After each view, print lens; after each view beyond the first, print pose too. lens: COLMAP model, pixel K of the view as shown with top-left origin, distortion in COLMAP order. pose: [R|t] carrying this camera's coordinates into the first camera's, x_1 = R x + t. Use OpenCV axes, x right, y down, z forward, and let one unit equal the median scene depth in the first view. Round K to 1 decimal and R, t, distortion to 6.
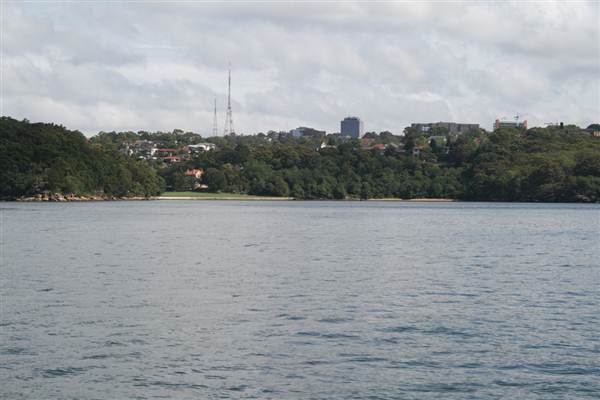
lens RADIAL K [[1467.6, 0, 291.0], [0, 1467.6, 199.8], [0, 0, 1]] dist [0.116656, 0.001583]
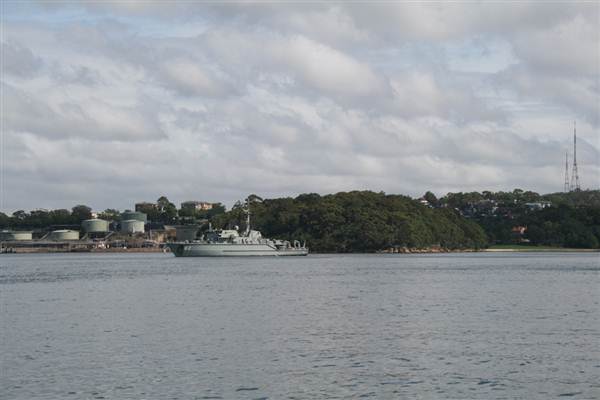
lens RADIAL K [[1467.6, 0, 291.0], [0, 1467.6, 199.8], [0, 0, 1]] dist [0.116656, 0.001583]
pose [[0.970521, -0.015690, -0.240505, 0.060680], [0.007019, 0.999296, -0.036867, 0.001037], [0.240914, 0.034092, 0.969948, -0.316085]]
